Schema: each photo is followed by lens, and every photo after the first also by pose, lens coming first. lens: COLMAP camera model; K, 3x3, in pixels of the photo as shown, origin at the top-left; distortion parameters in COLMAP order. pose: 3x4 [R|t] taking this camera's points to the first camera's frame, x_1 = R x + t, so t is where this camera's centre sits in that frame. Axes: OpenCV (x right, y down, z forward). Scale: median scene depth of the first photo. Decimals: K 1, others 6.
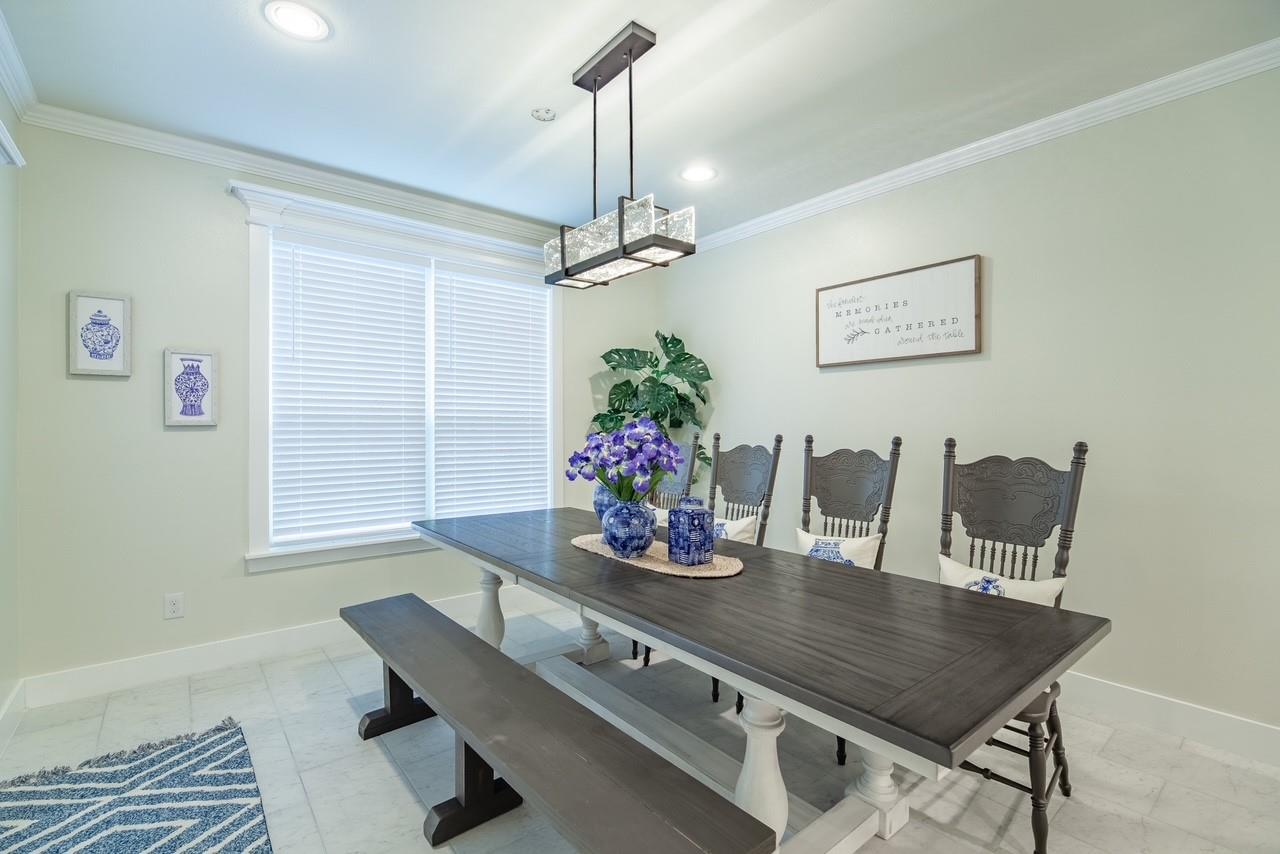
lens RADIAL K [[583.0, 0, 637.0], [0, 583.0, 429.7], [0, 0, 1]] dist [0.003244, -0.000585]
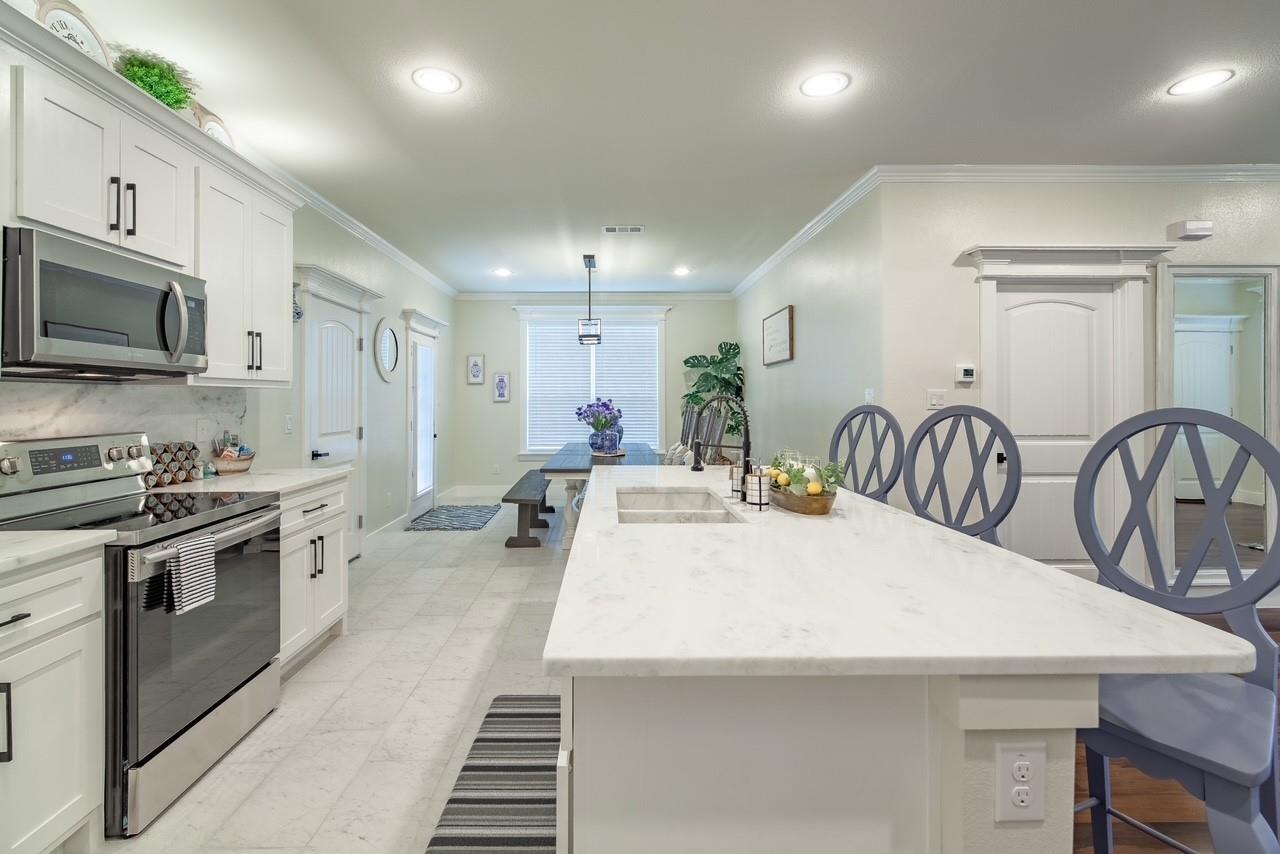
lens RADIAL K [[583.0, 0, 614.5], [0, 583.0, 396.7], [0, 0, 1]] dist [0.003244, -0.000585]
pose [[0.782685, -0.006598, -0.622383, 1.243906], [-0.000081, 0.999943, -0.010702, 0.000306], [0.622418, 0.008427, 0.782639, -0.719379]]
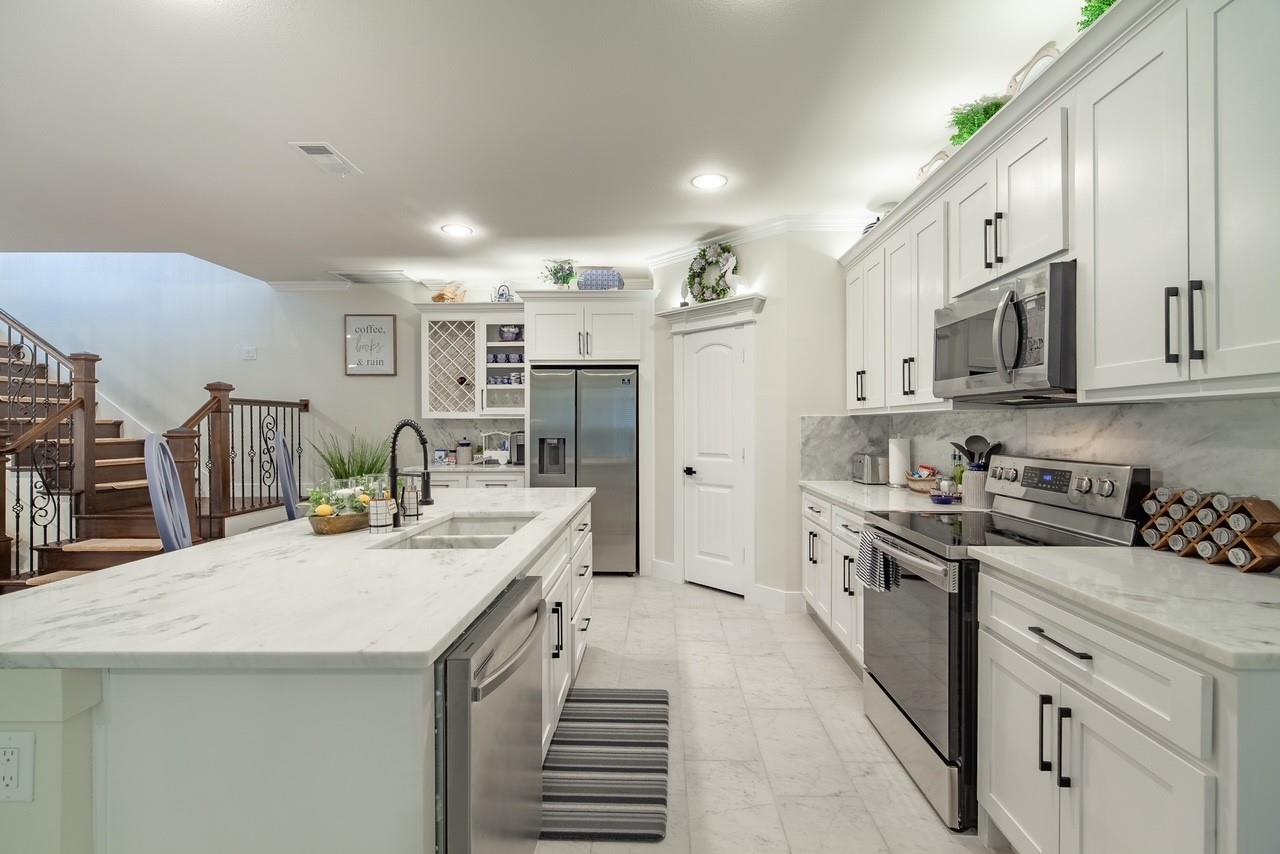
lens RADIAL K [[583.0, 0, 642.2], [0, 583.0, 426.4], [0, 0, 1]] dist [0.003244, -0.000585]
pose [[-0.755822, -0.004072, 0.654764, -1.881591], [0.000585, 0.999976, 0.006893, -0.014408], [-0.654776, 0.005593, -0.755802, 2.366284]]
